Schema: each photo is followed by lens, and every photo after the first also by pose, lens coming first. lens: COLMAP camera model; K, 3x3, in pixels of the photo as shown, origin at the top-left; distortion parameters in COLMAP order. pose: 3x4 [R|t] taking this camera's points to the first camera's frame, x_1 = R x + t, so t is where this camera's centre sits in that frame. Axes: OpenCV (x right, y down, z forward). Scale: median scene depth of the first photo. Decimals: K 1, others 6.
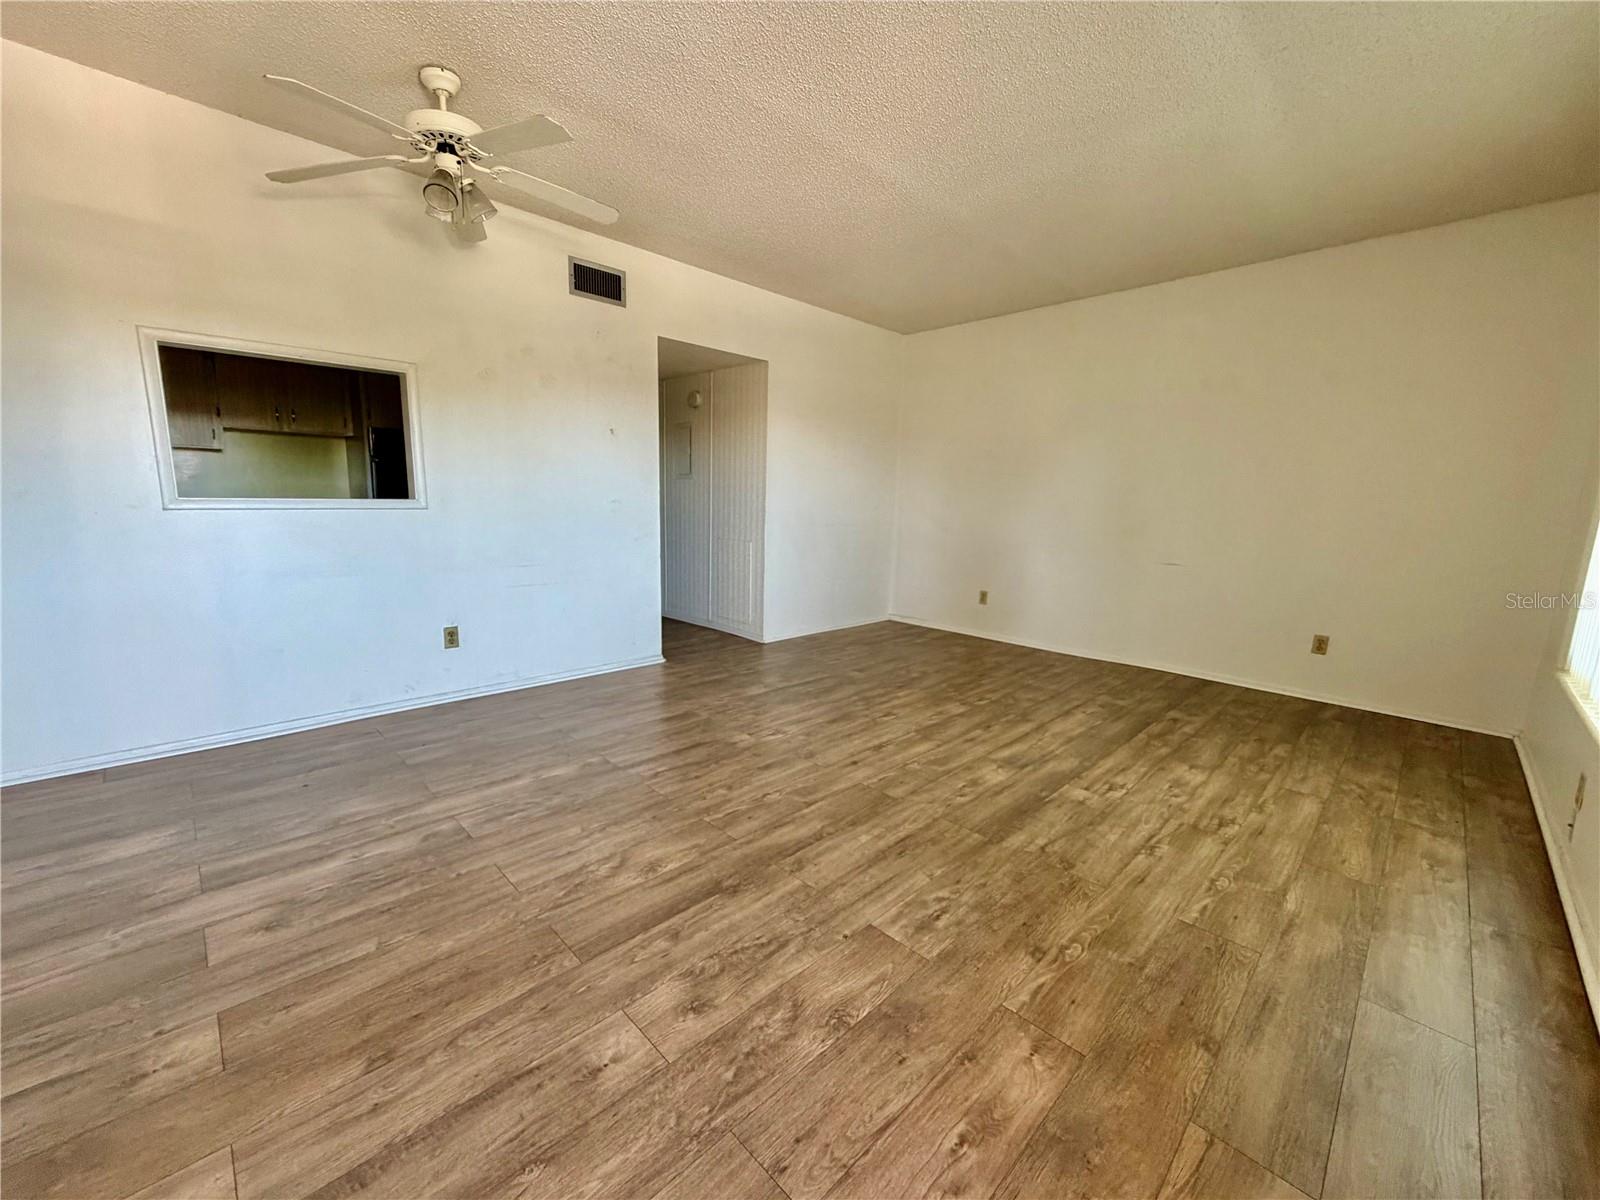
lens RADIAL K [[637.5, 0, 796.3], [0, 637.5, 601.4], [0, 0, 1]] dist [0.000096, 0.000357]
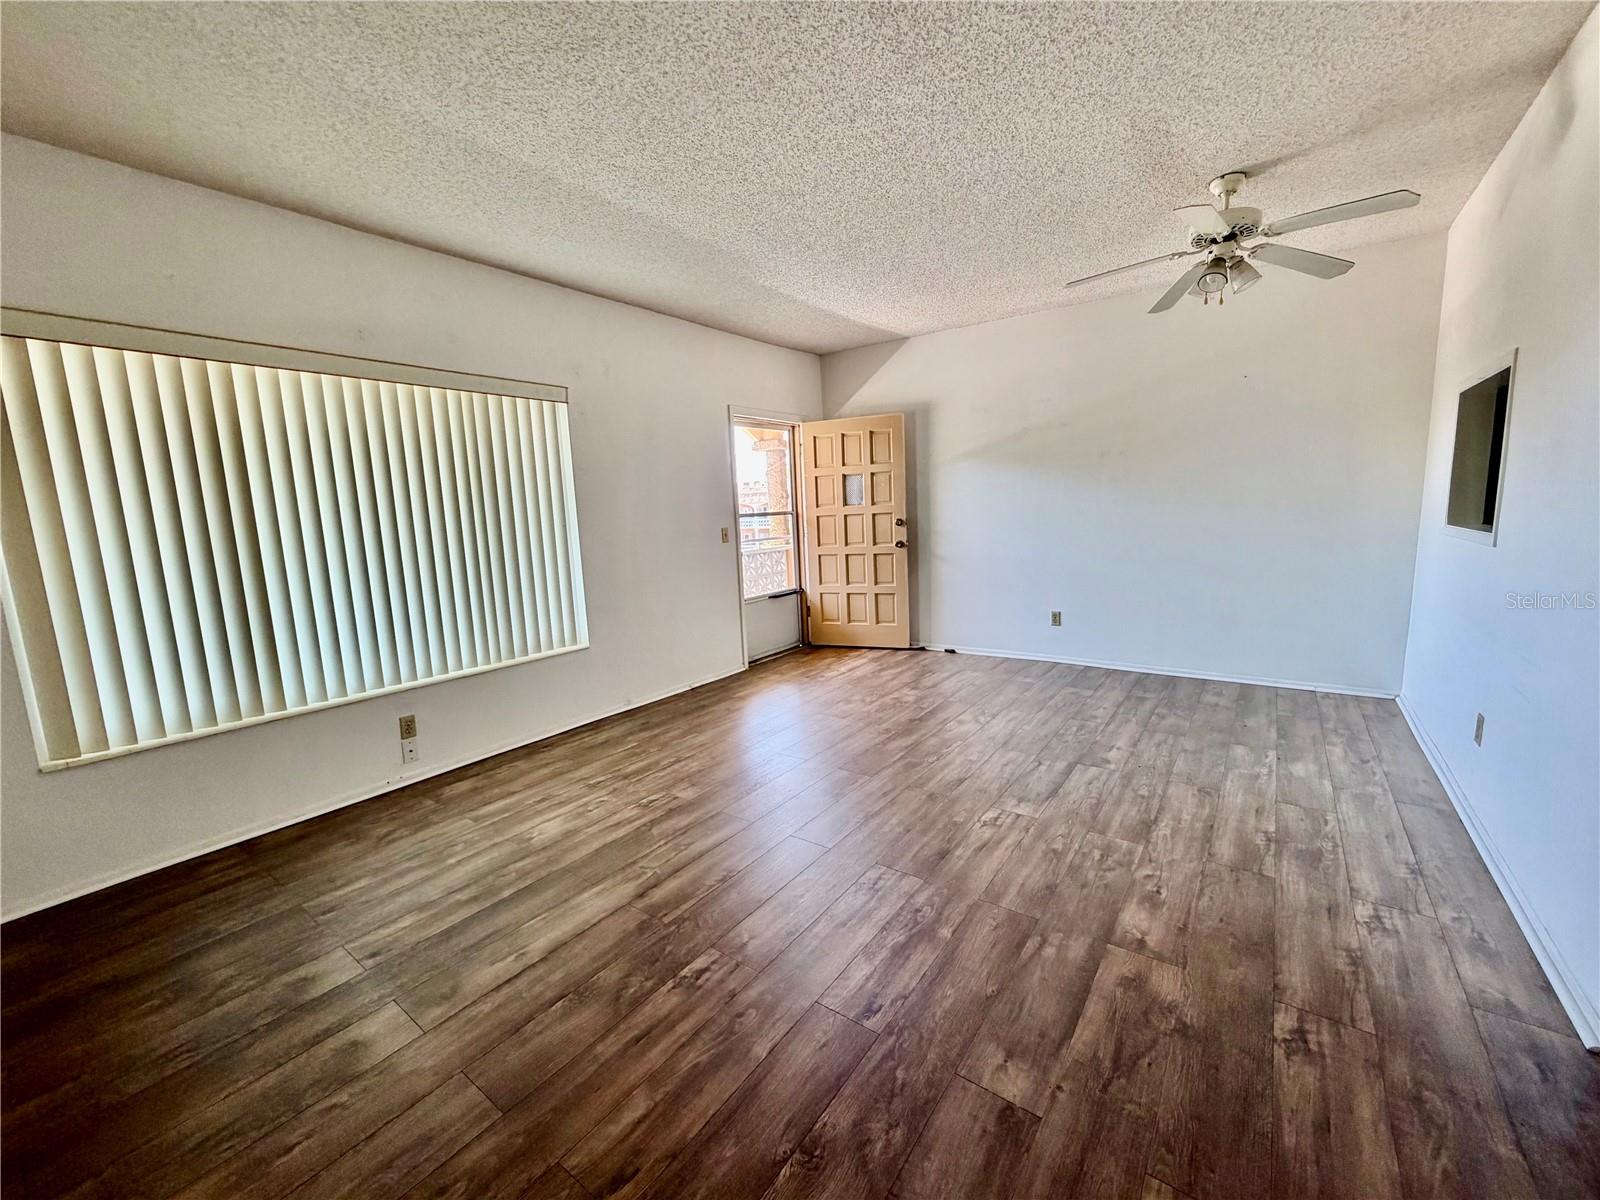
lens RADIAL K [[637.5, 0, 796.3], [0, 637.5, 601.4], [0, 0, 1]] dist [0.000096, 0.000357]
pose [[-0.988527, 0.038134, -0.146151, 0.378335], [-0.007503, 0.954014, 0.299667, -0.356513], [0.150858, 0.297326, -0.942783, 1.895874]]
